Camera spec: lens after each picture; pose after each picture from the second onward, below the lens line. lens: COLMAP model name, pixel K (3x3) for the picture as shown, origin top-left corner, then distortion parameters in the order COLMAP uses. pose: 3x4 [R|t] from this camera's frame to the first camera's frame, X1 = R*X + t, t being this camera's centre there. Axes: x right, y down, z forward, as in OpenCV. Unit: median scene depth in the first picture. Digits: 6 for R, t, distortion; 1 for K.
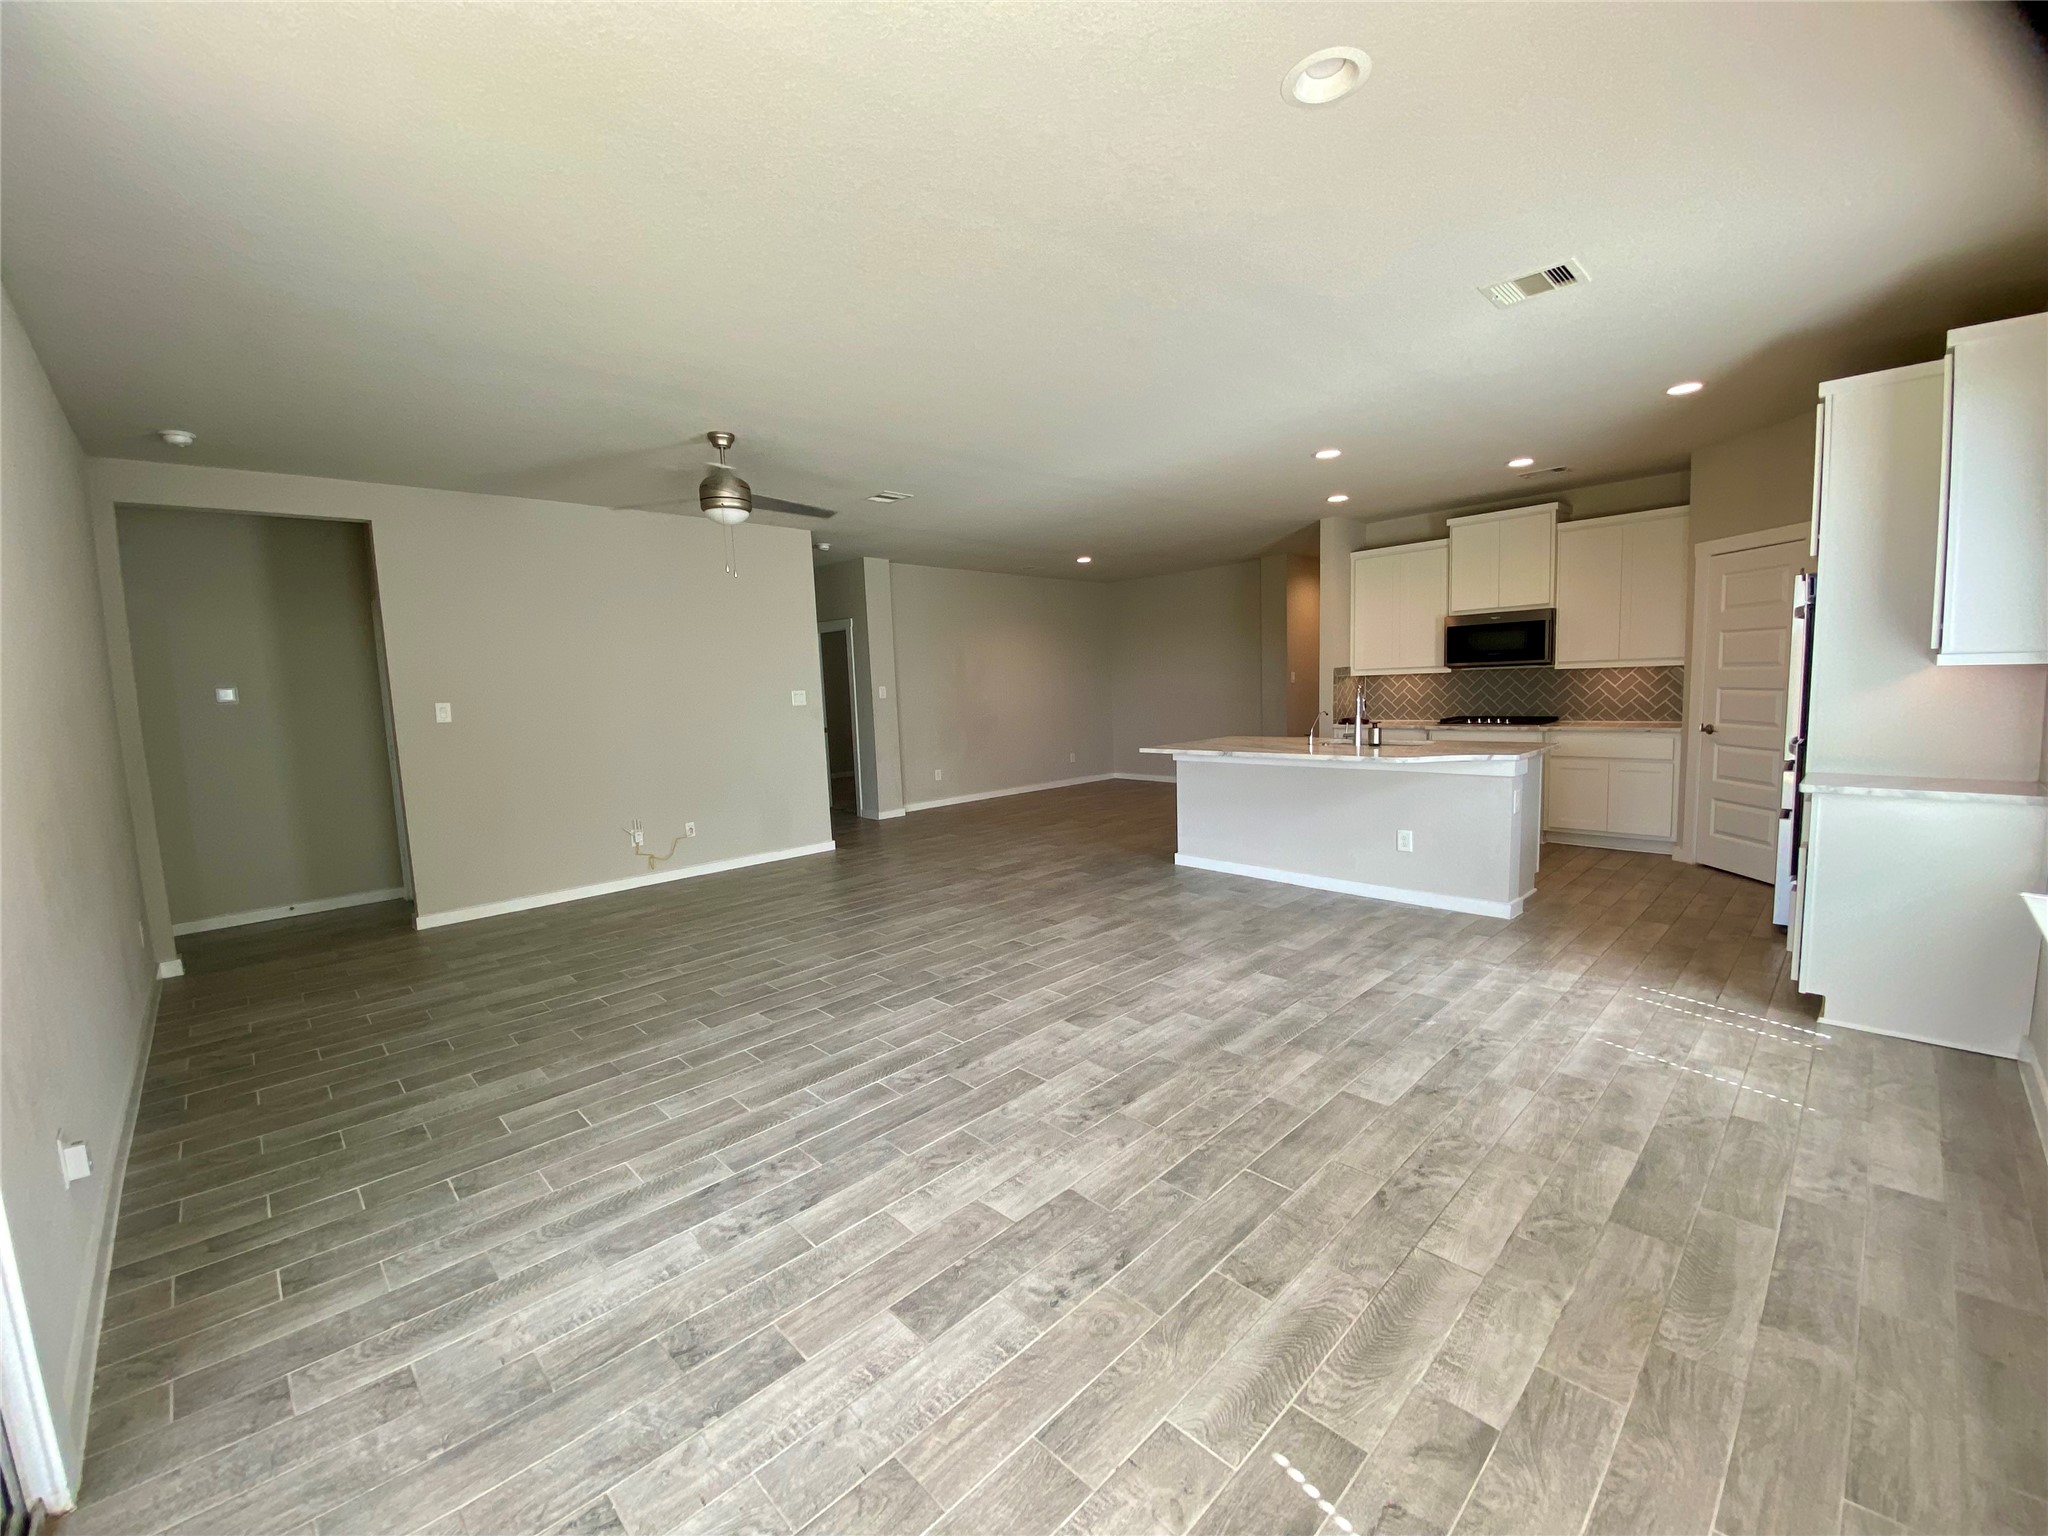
lens RADIAL K [[830.1, 0, 1021.8], [0, 830.1, 764.0], [0, 0, 1]] dist [0.018485, -0.019209]
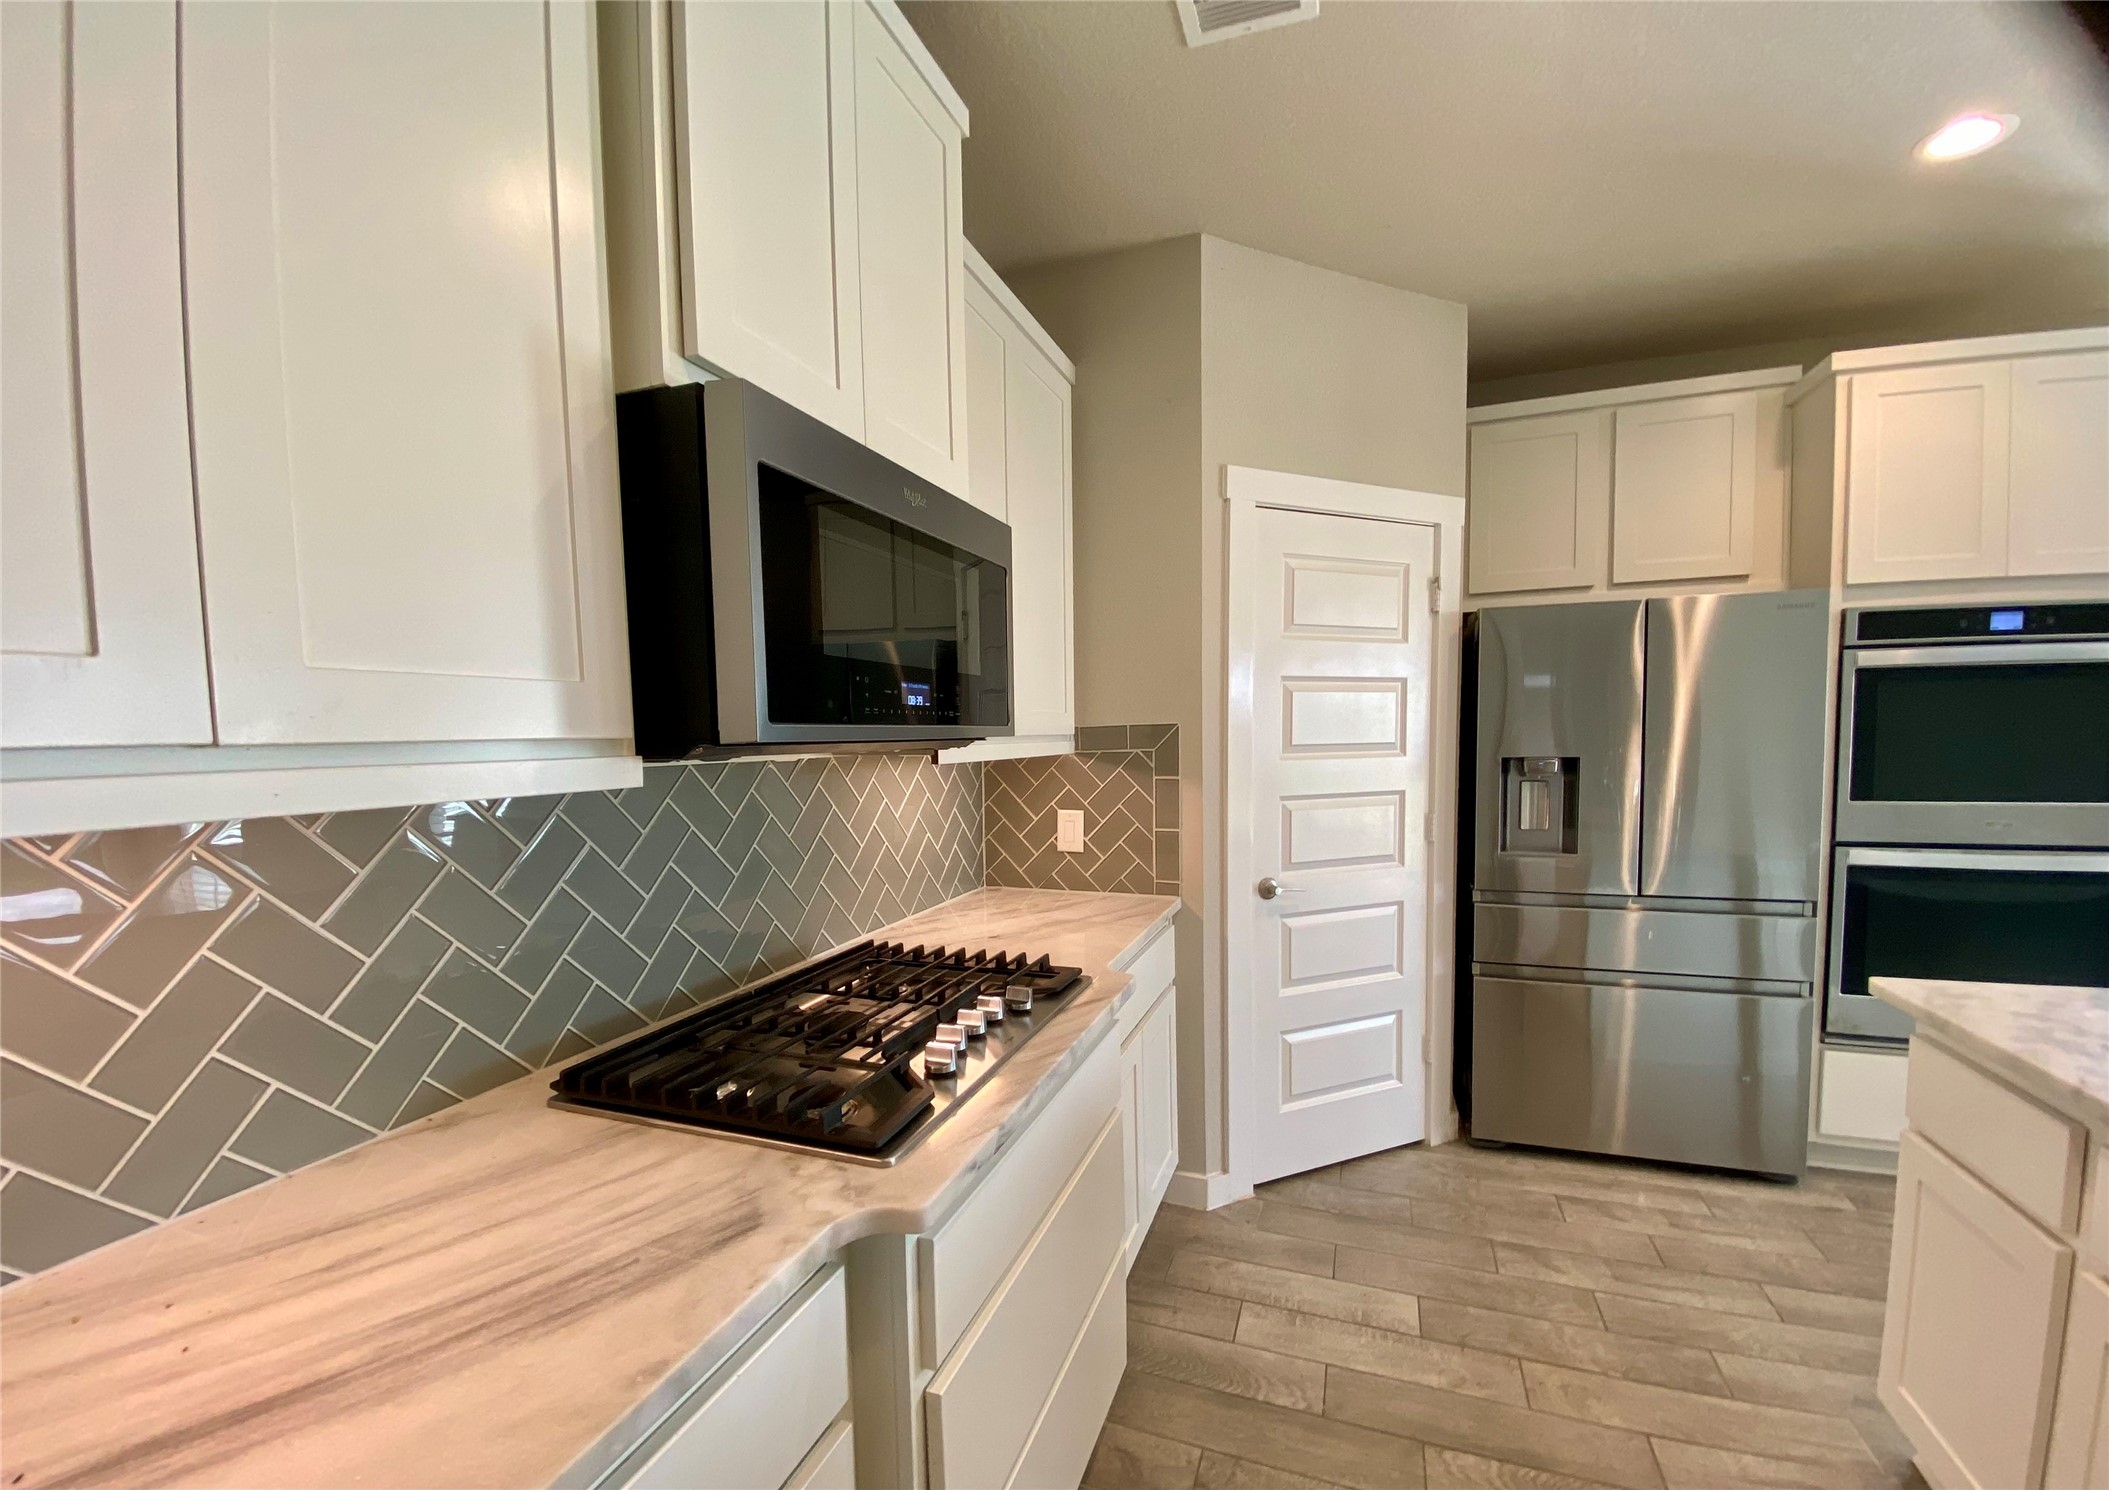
lens RADIAL K [[855.9, 0, 1060.1], [0, 855.9, 791.3], [0, 0, 1]] dist [0.034961, -0.027836]
pose [[-0.440874, -0.015059, 0.897443, 0.390218], [0.120517, 0.989812, 0.075814, -0.124225], [-0.889441, 0.141582, -0.434567, 1.116611]]
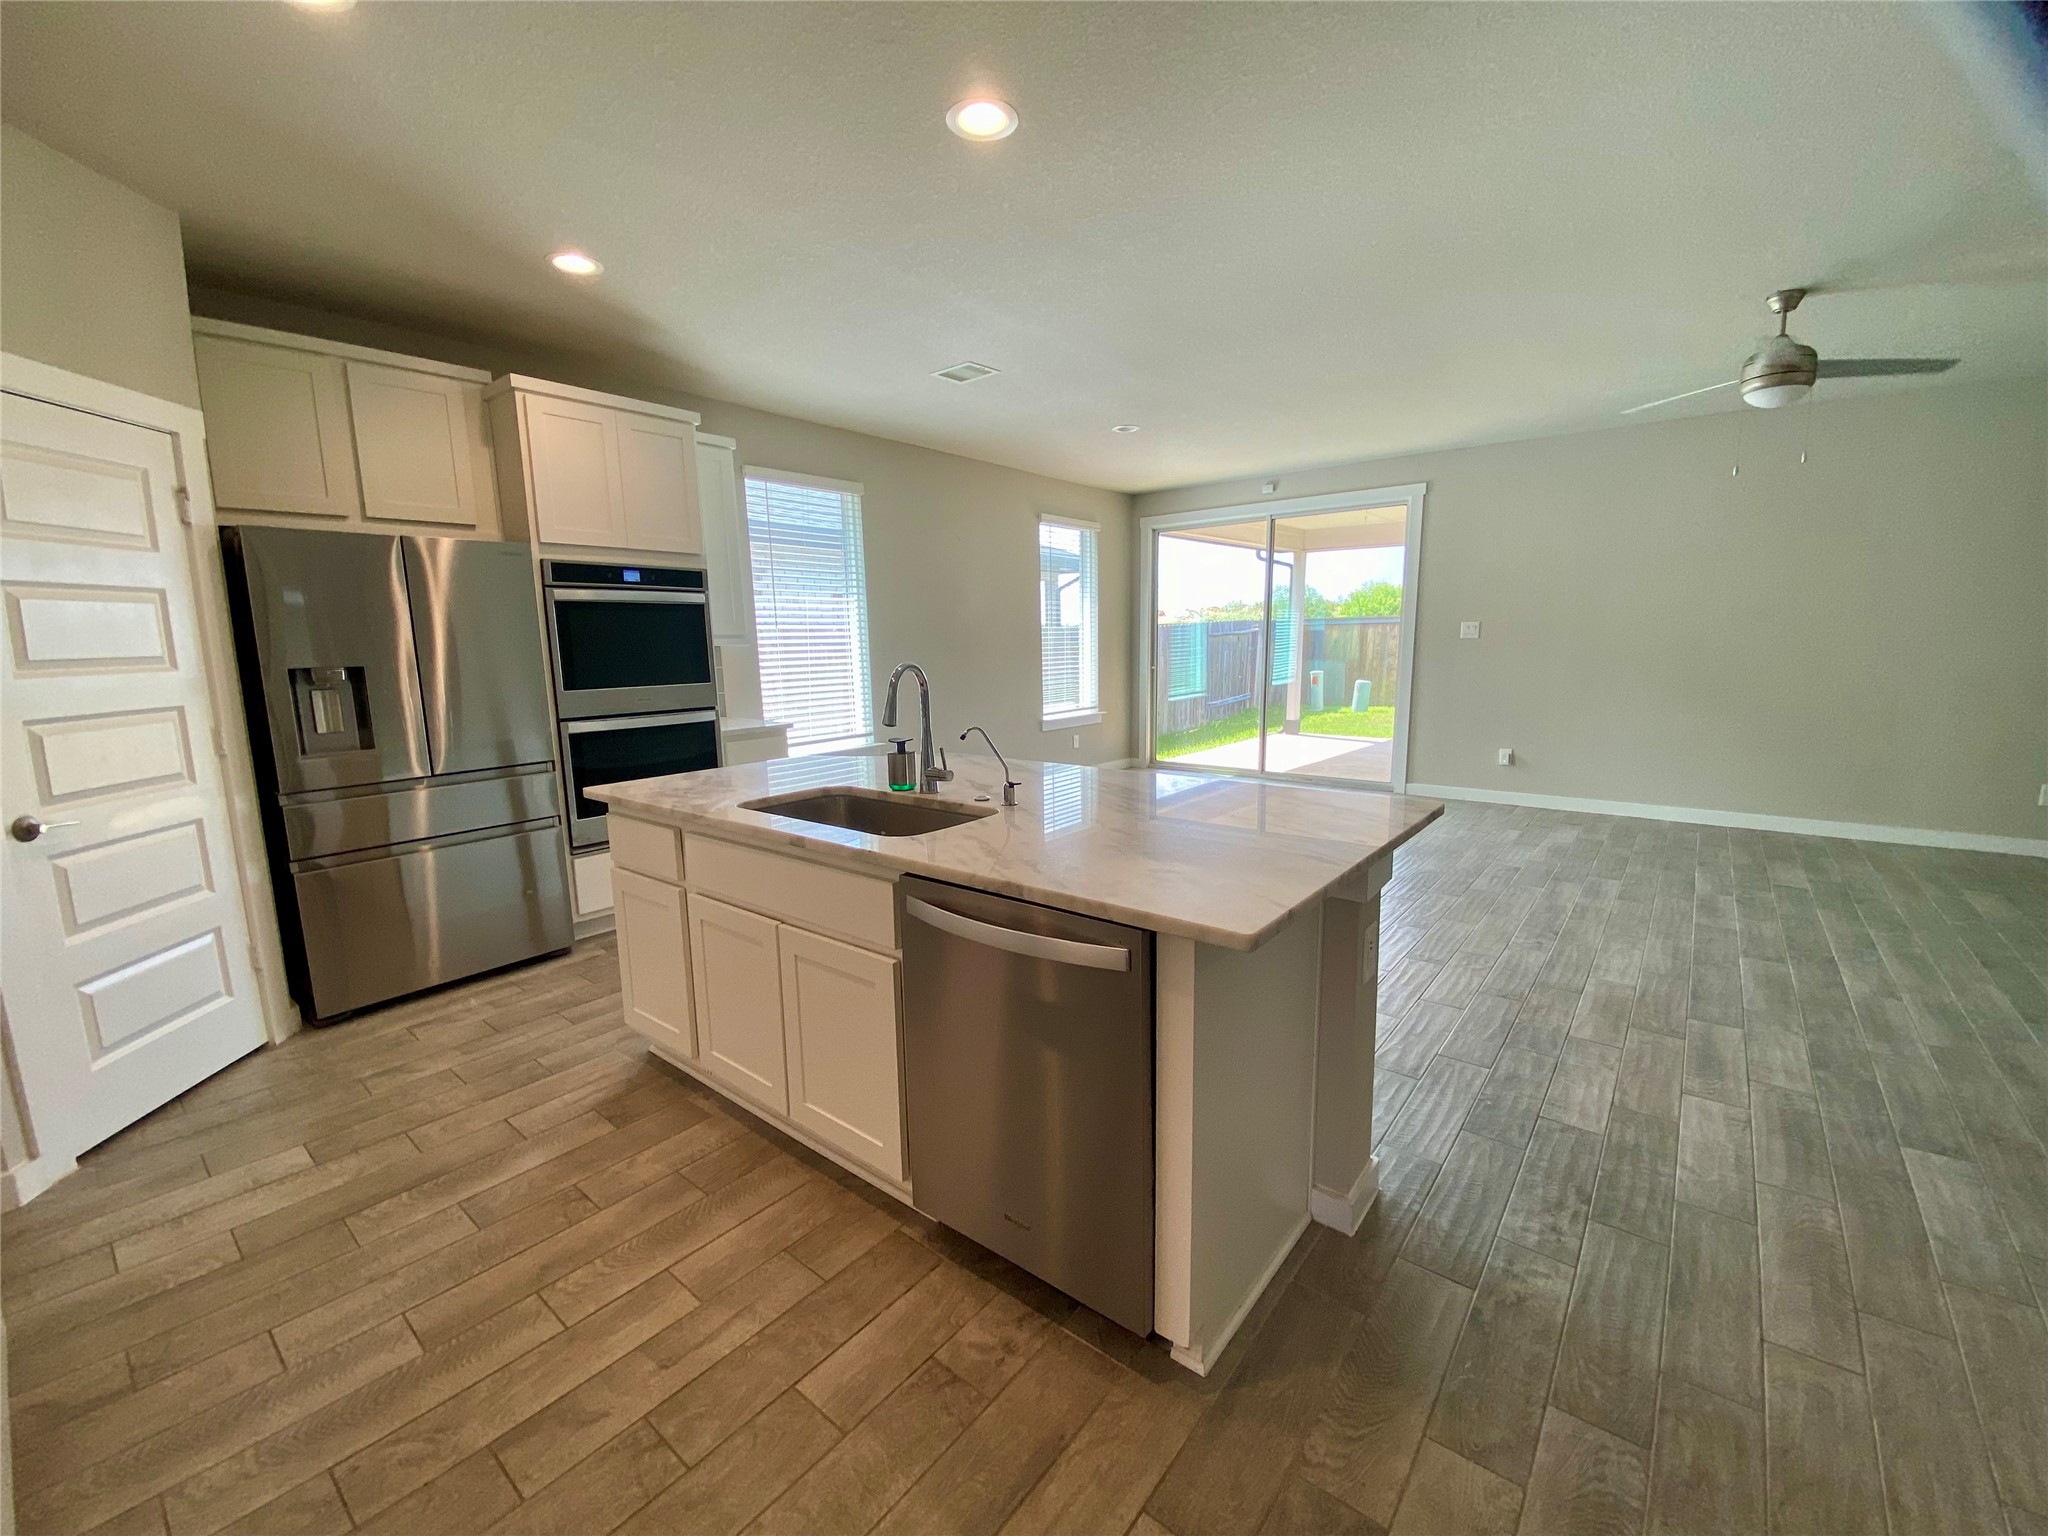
lens RADIAL K [[829.3, 0, 1024.9], [0, 829.3, 769.9], [0, 0, 1]] dist [0.015193, -0.018673]
pose [[-0.990660, 0.074704, -0.114073, 0.342163], [0.043261, 0.965544, 0.256620, -0.126429], [0.129313, 0.249288, -0.959757, 1.224005]]
